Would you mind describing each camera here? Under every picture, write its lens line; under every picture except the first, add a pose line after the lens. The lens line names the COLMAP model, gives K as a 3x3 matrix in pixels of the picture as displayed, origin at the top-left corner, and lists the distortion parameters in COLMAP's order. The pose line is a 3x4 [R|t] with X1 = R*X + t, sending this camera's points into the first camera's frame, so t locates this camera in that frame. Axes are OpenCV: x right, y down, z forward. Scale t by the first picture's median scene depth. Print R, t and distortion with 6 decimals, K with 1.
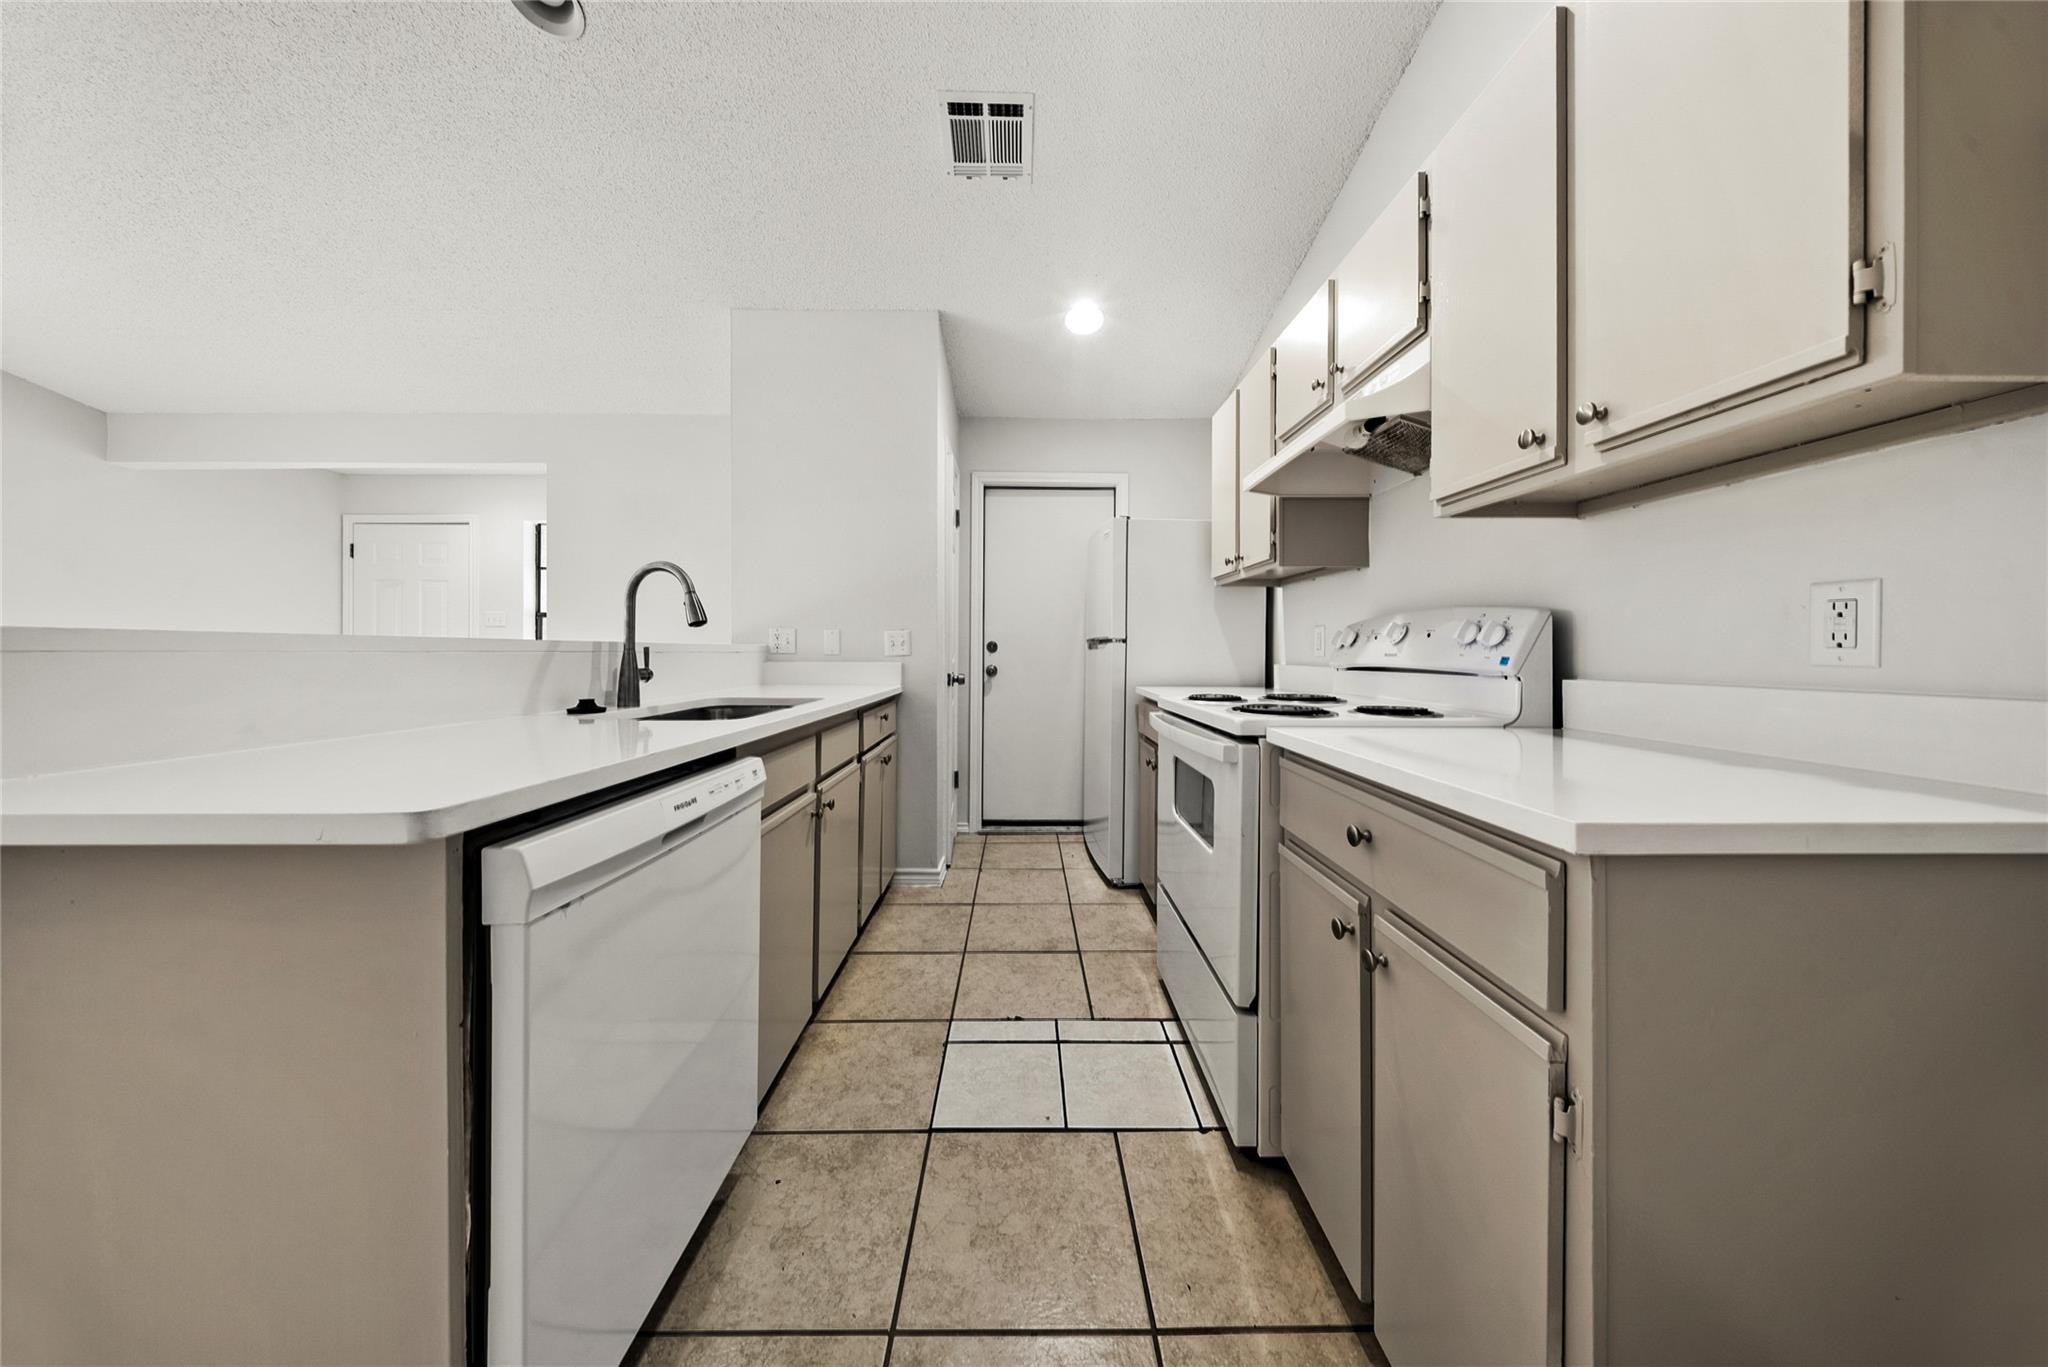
lens RADIAL K [[612.4, 0, 1026.4], [0, 612.4, 654.3], [0, 0, 1]] dist [-0.001088, -0.000479]
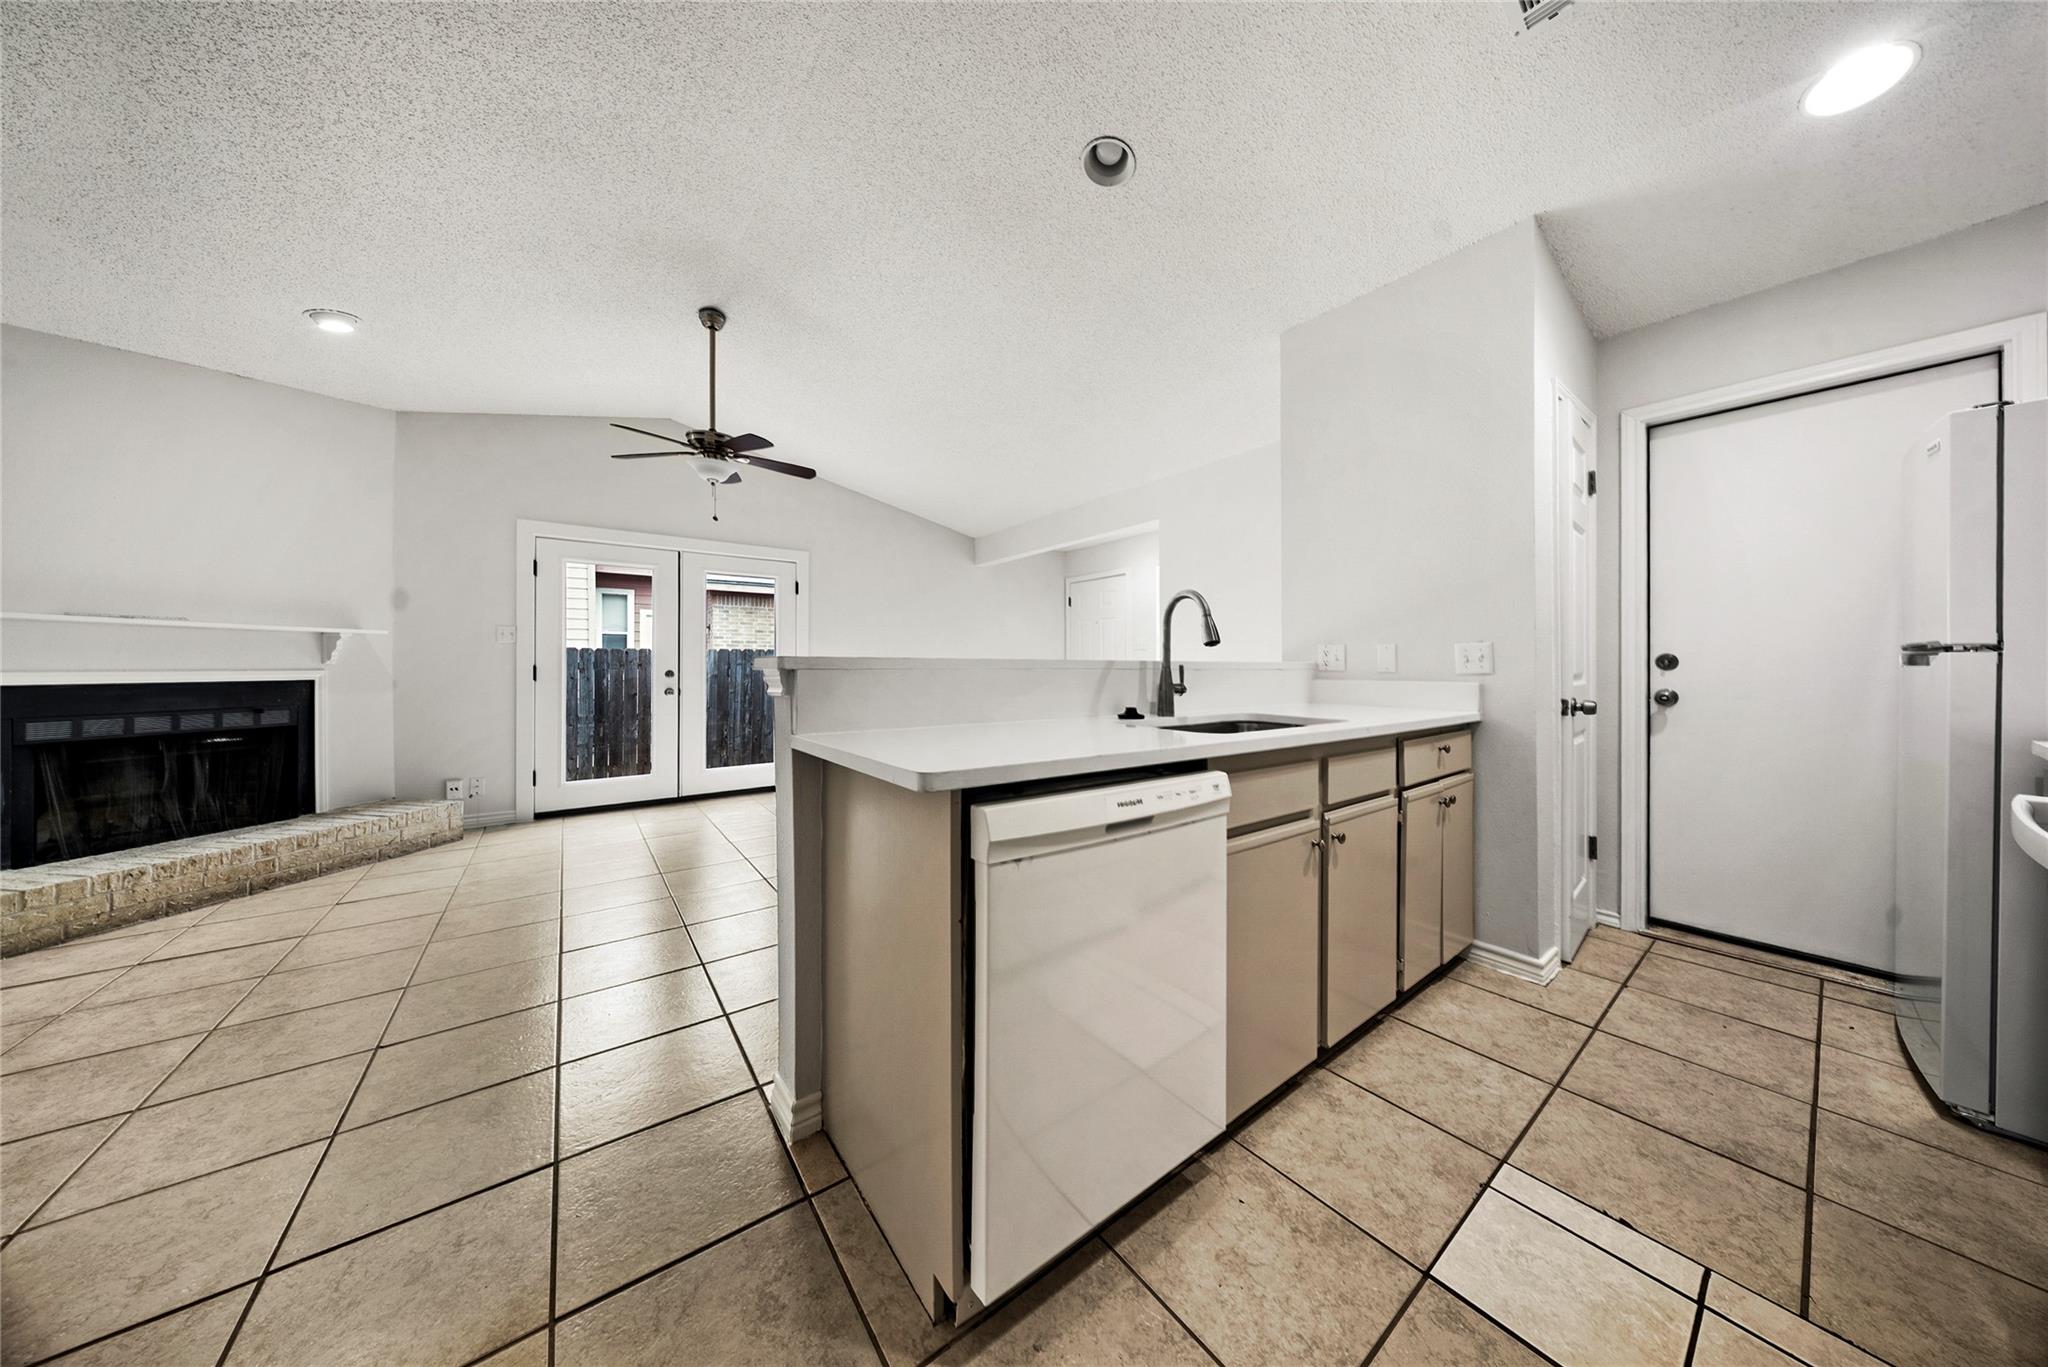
lens RADIAL K [[612.4, 0, 1034.5], [0, 612.4, 669.2], [0, 0, 1]] dist [-0.001088, -0.000479]
pose [[0.600044, -0.000644, -0.799967, 0.134370], [-0.003010, 0.999991, -0.003063, -0.000054], [0.799961, 0.004246, 0.600037, 0.092572]]
